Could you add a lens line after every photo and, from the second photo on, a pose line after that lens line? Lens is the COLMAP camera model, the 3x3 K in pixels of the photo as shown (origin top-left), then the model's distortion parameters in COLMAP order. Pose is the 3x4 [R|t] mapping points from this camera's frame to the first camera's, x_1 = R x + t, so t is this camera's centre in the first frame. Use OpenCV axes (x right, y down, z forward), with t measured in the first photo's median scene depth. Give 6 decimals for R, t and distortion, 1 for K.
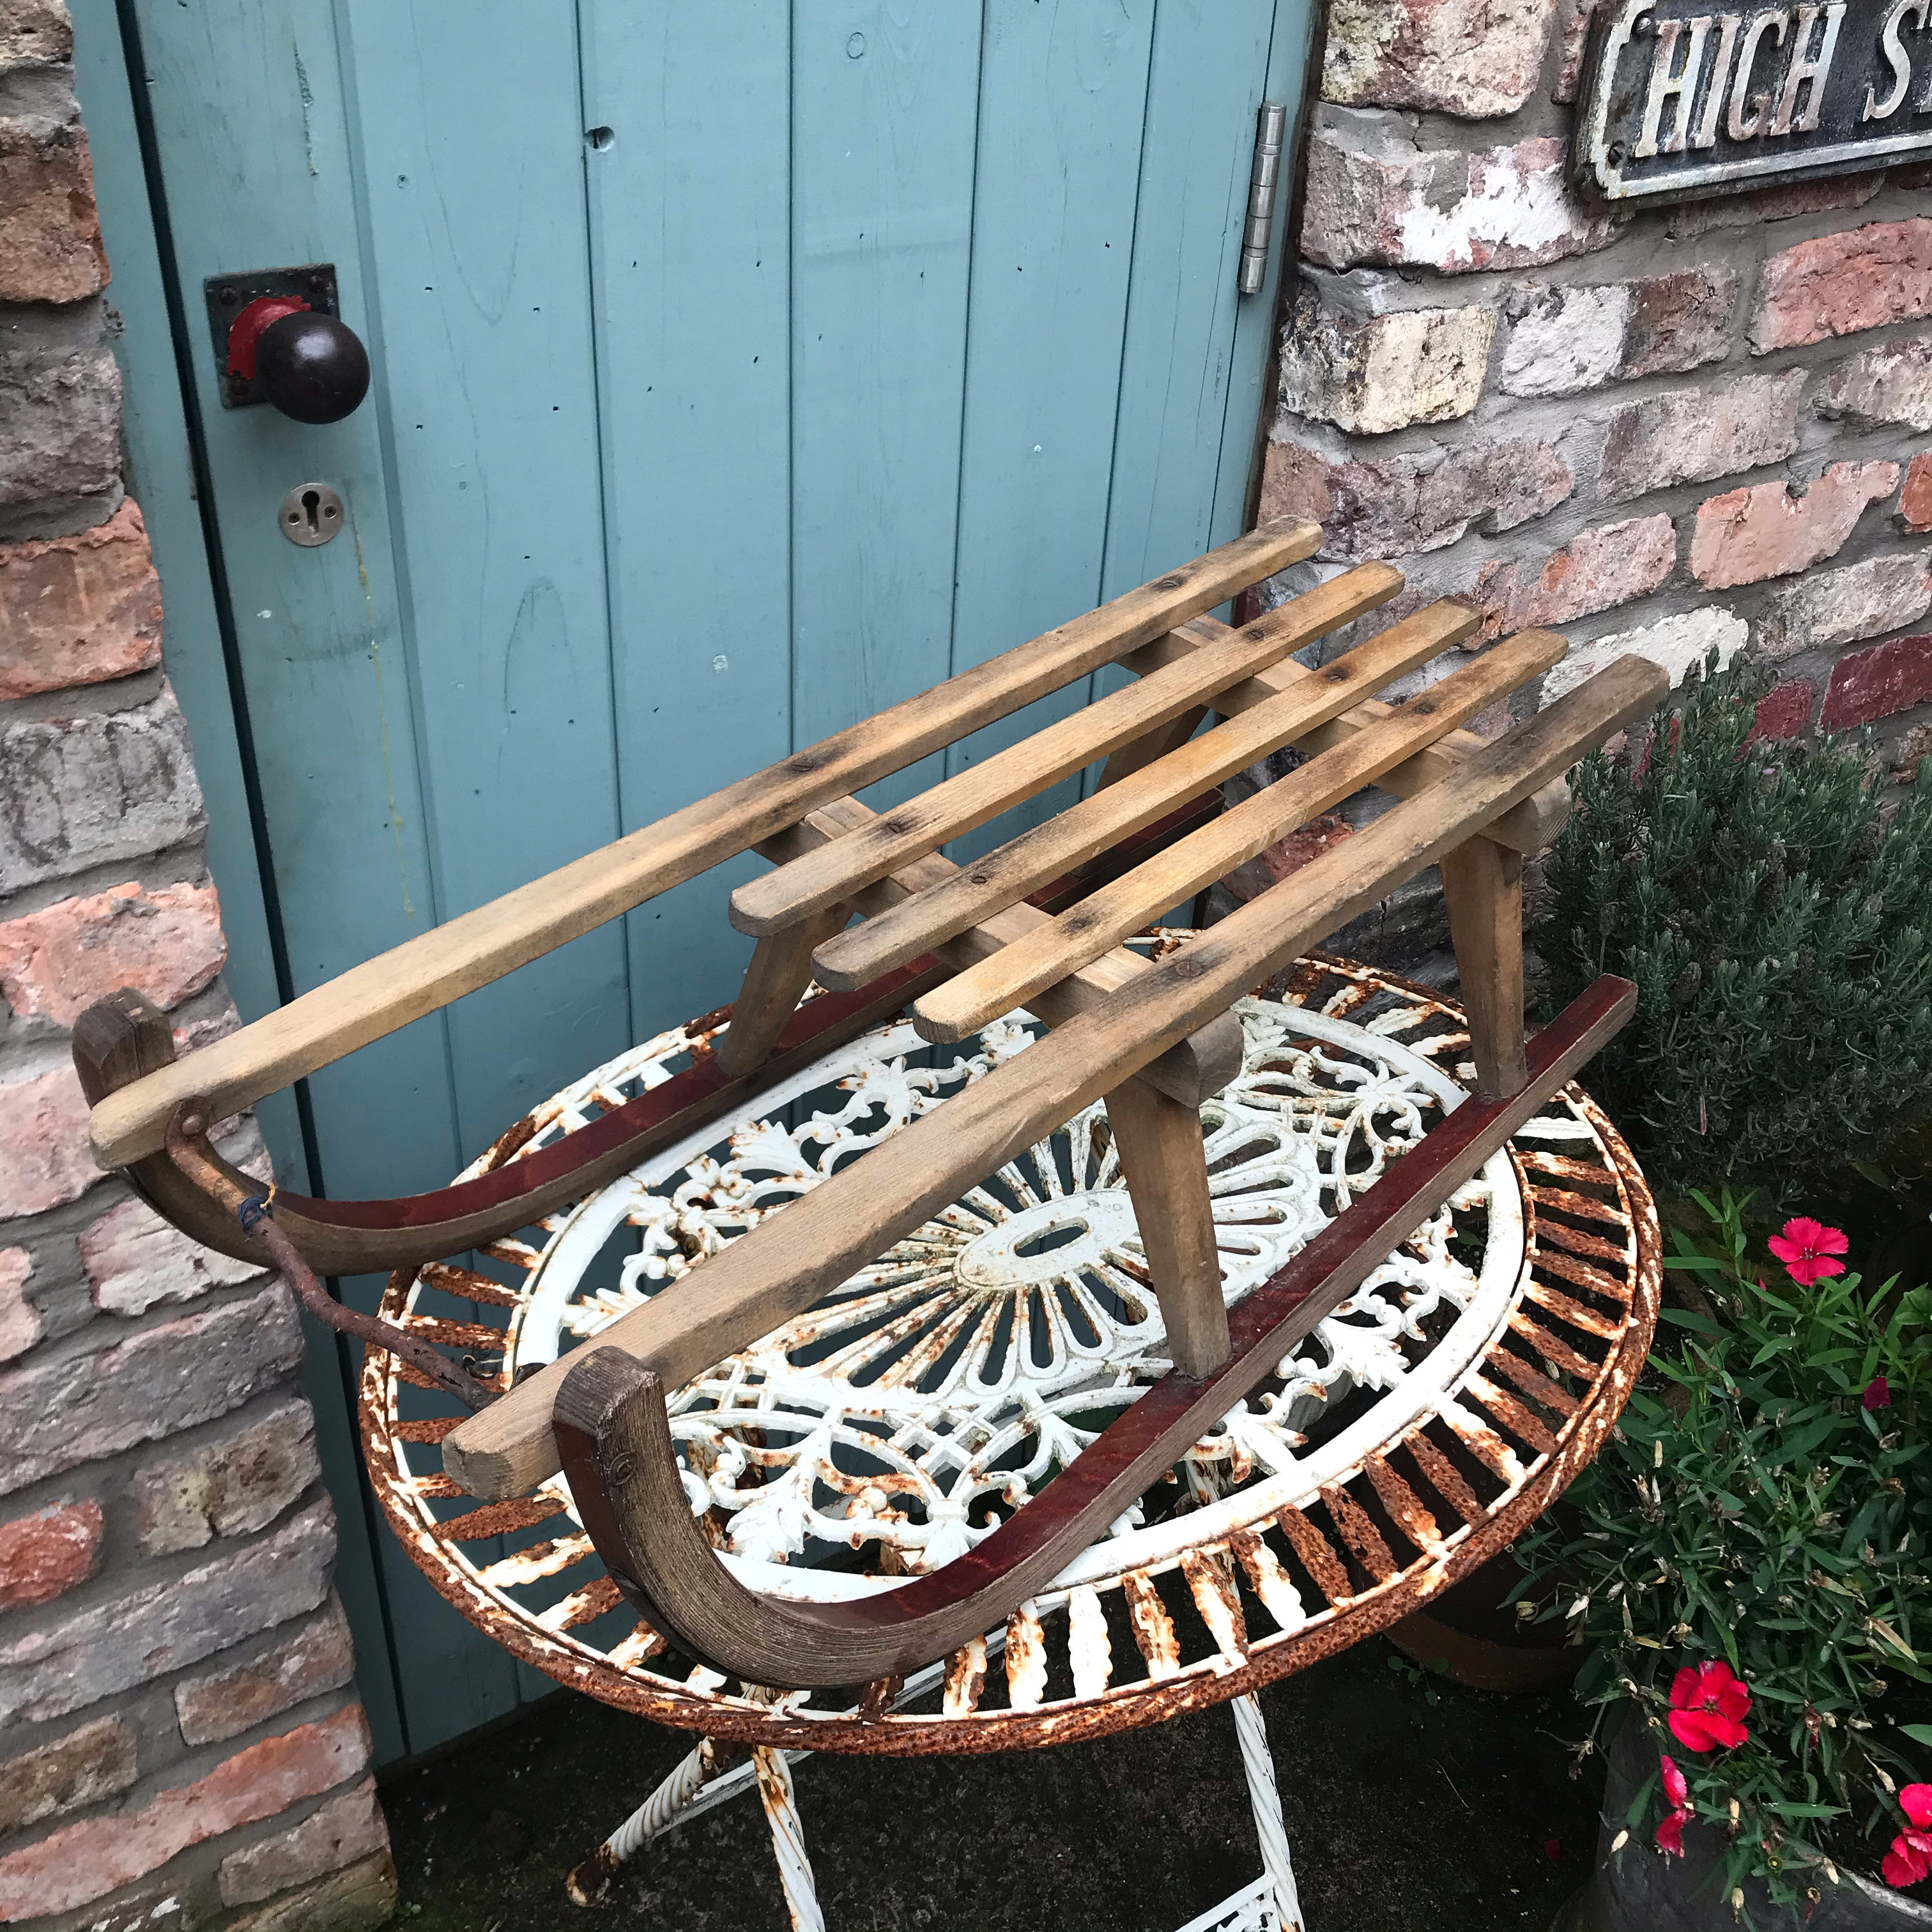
lens RADIAL K [[2083.4, 0, 966.0], [0, 2083.4, 966.0], [0, 0, 1]] dist [0.032662, -0.102237]
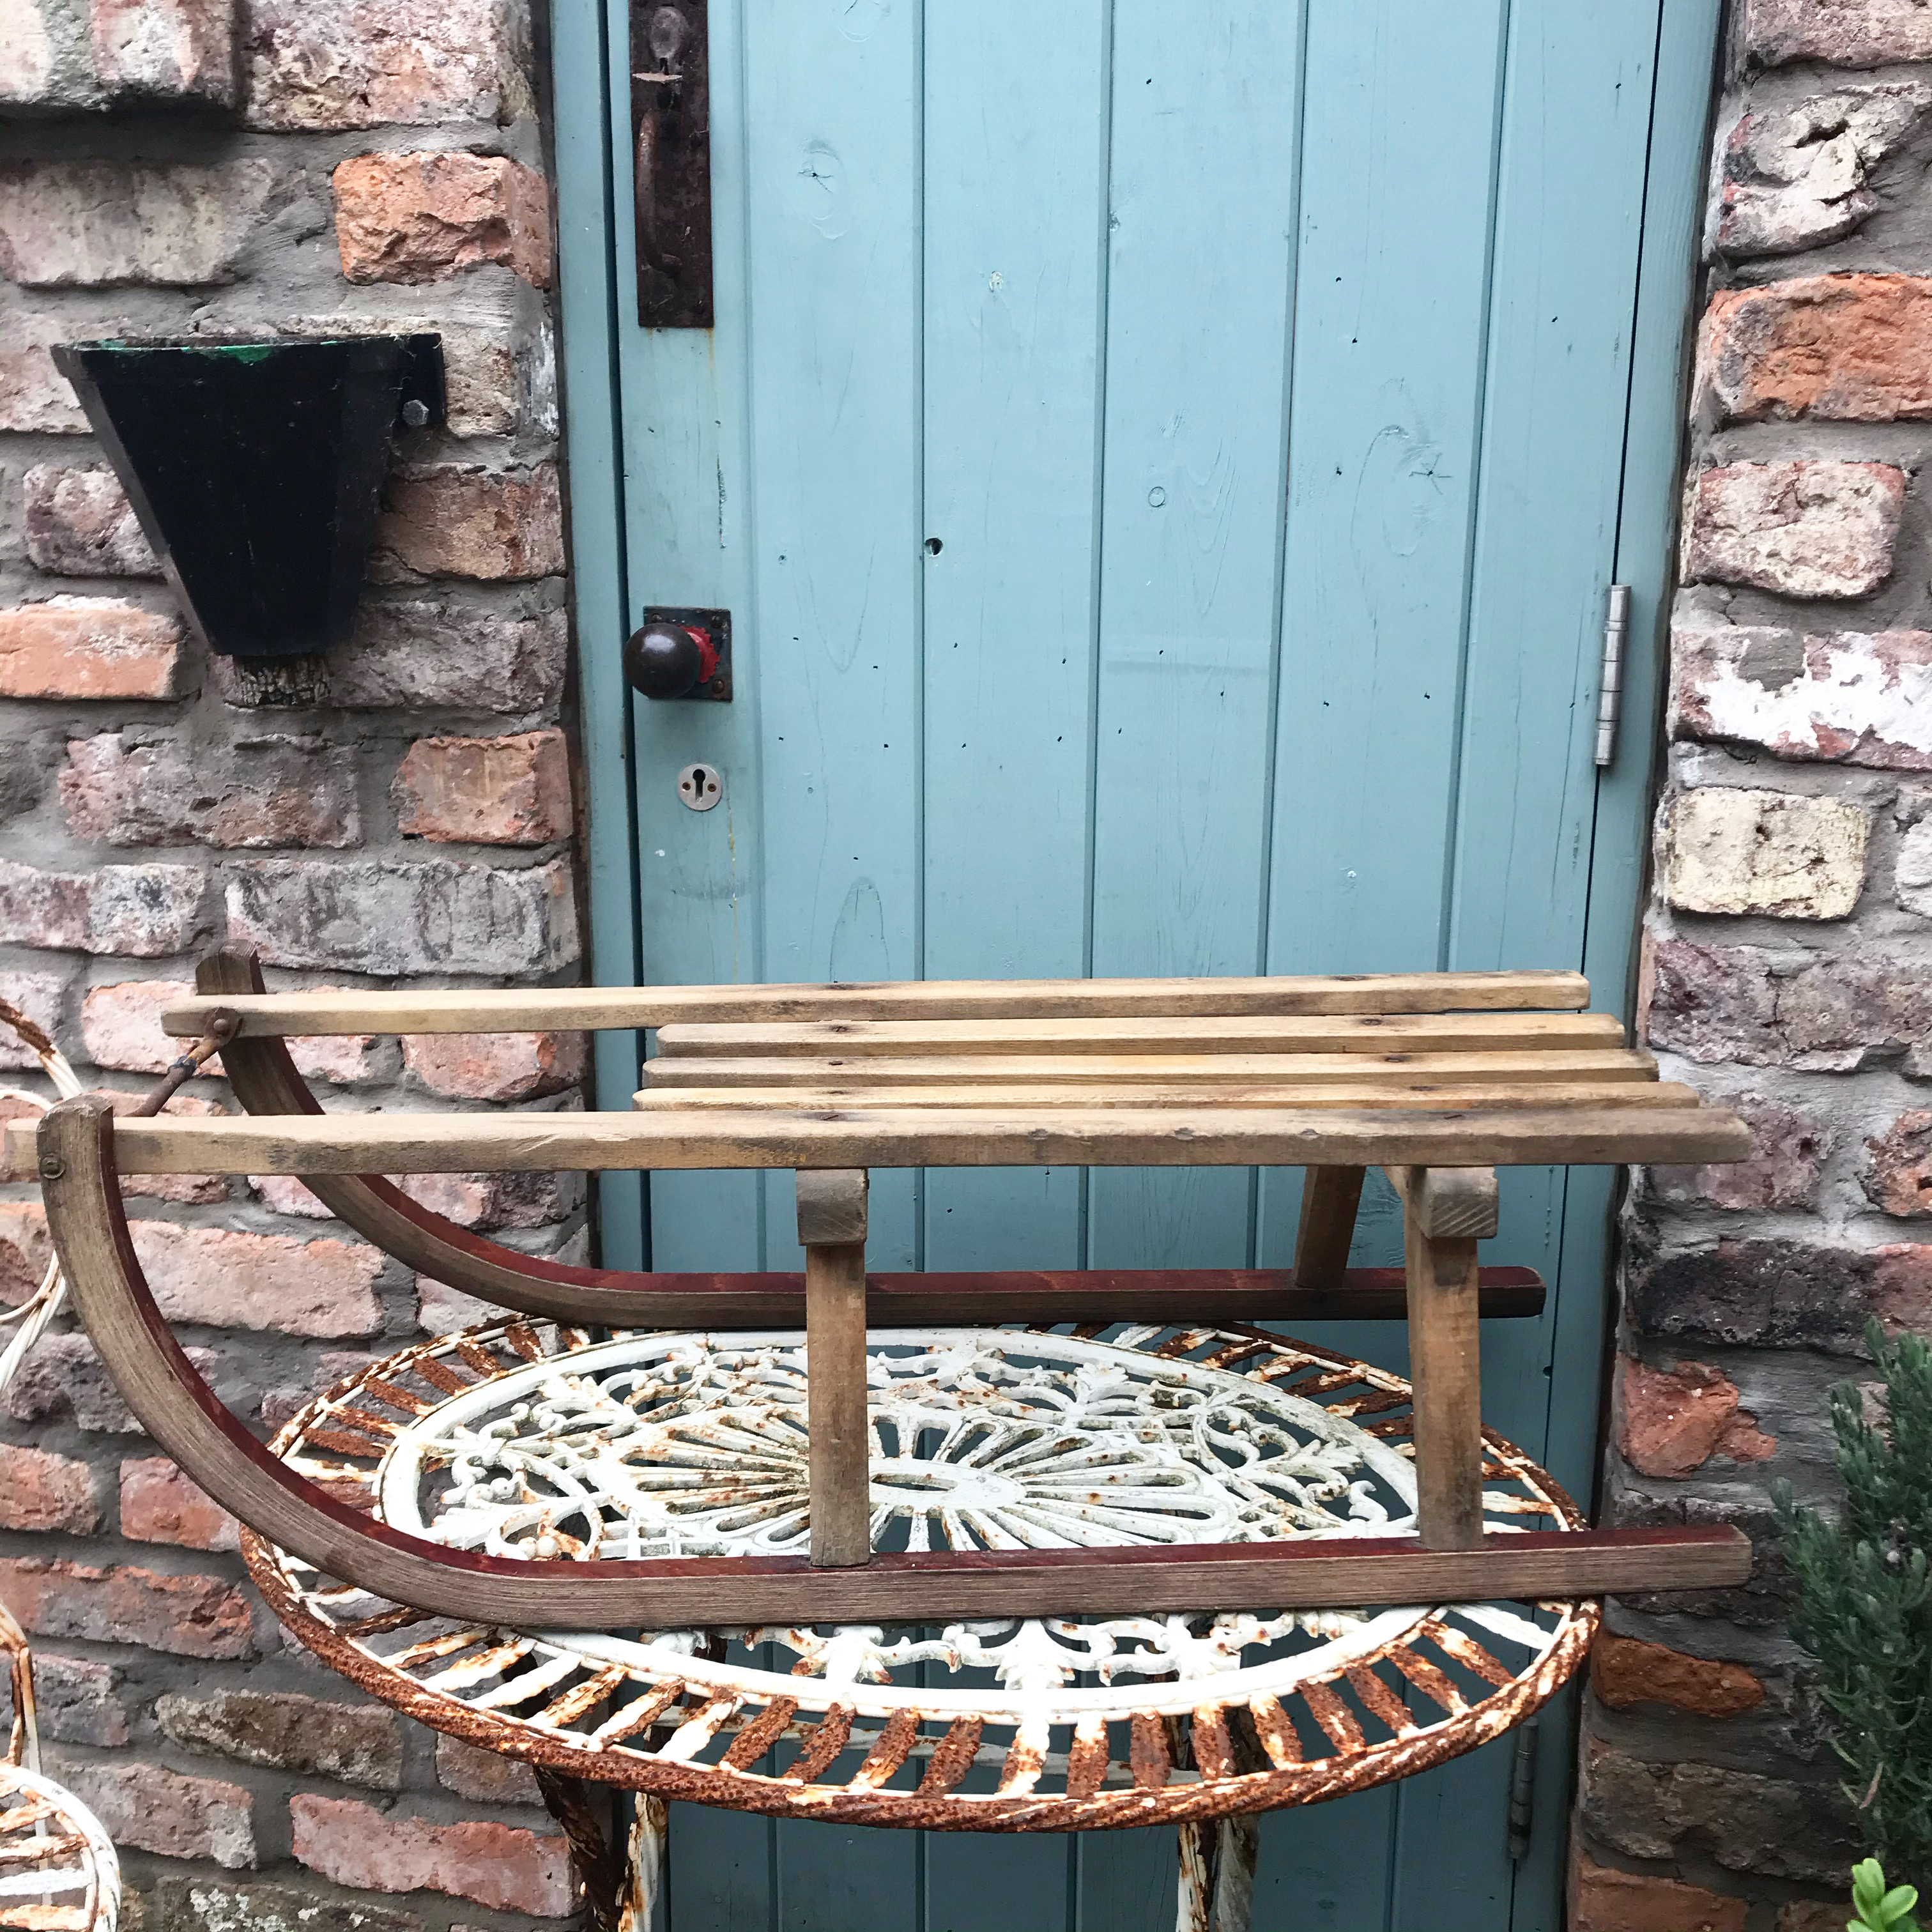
lens RADIAL K [[2063.7, 0, 966.0], [0, 2063.7, 966.0], [0, 0, 1]] dist [0.127734, -0.396680]
pose [[0.708409, 0.134221, -0.692922, 0.677788], [-0.378571, 0.900840, -0.212537, 0.100443], [0.595685, 0.412883, 0.688975, 0.182567]]
